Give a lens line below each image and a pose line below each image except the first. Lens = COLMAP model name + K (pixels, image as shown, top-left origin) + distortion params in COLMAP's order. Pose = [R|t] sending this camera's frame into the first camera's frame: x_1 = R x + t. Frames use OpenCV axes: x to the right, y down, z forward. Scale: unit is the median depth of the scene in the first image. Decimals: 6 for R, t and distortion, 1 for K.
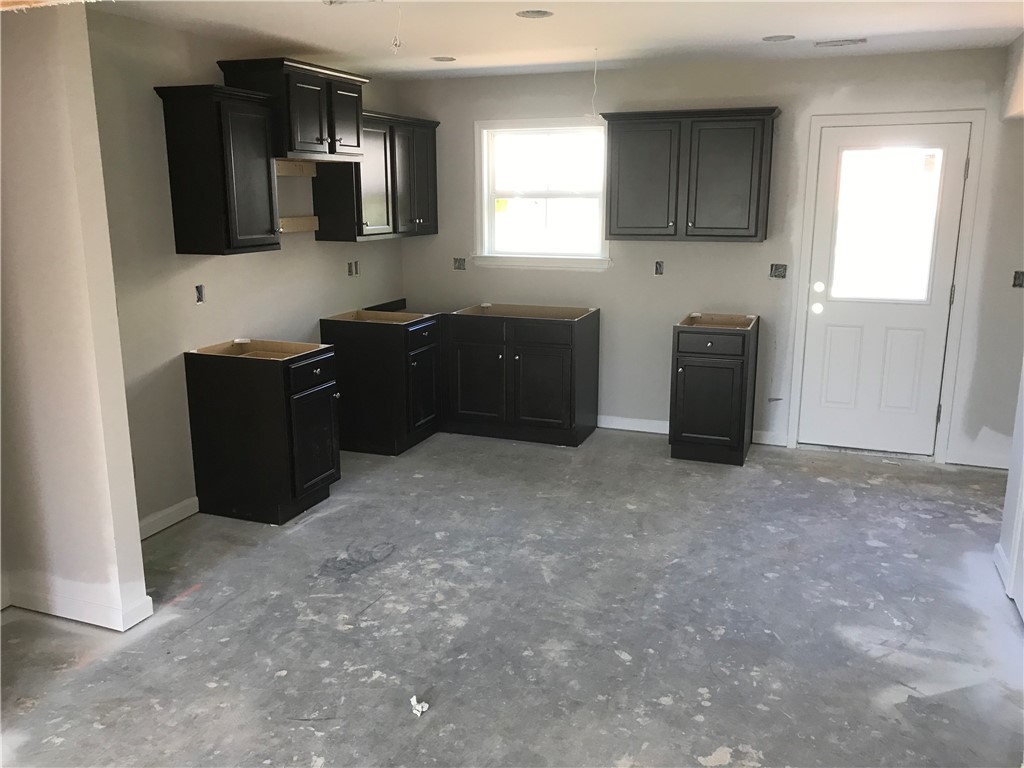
lens RADIAL K [[839.1, 0, 507.6], [0, 839.1, 382.8], [0, 0, 1]] dist [0.012033, 0.002335]
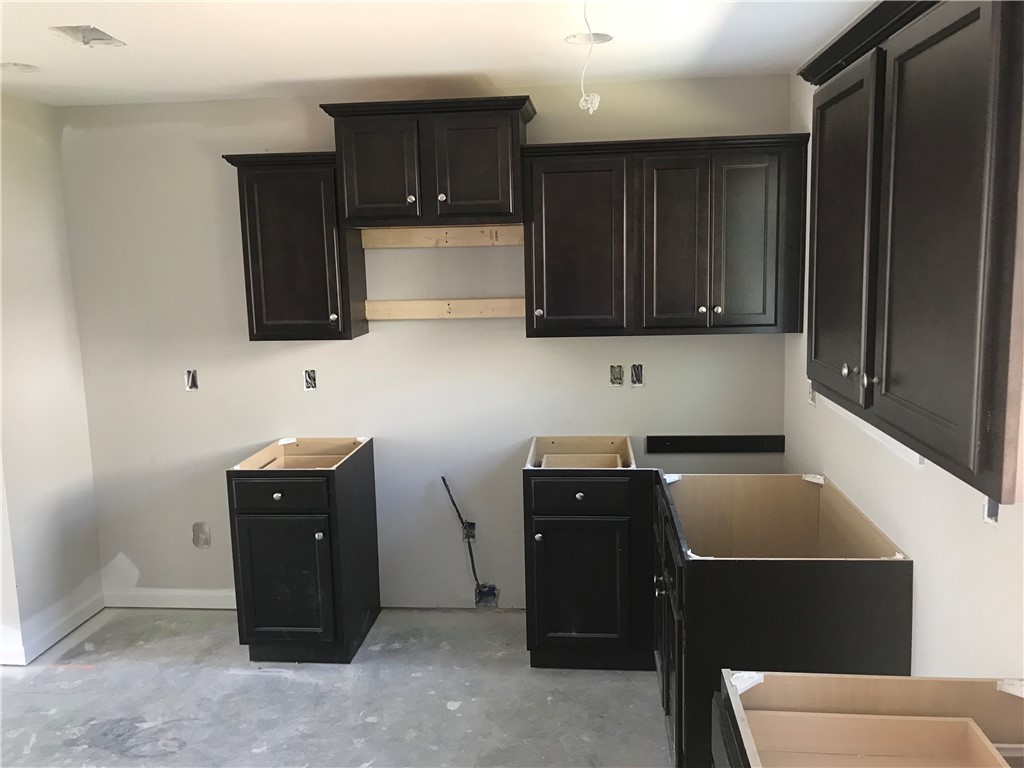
lens RADIAL K [[839.1, 0, 510.0], [0, 839.1, 383.7], [0, 0, 1]] dist [0.012033, 0.002335]
pose [[0.267453, 0.142937, -0.952910, 0.555609], [-0.189248, 0.977467, 0.093504, -0.227059], [0.944804, 0.155329, 0.288477, 0.943880]]
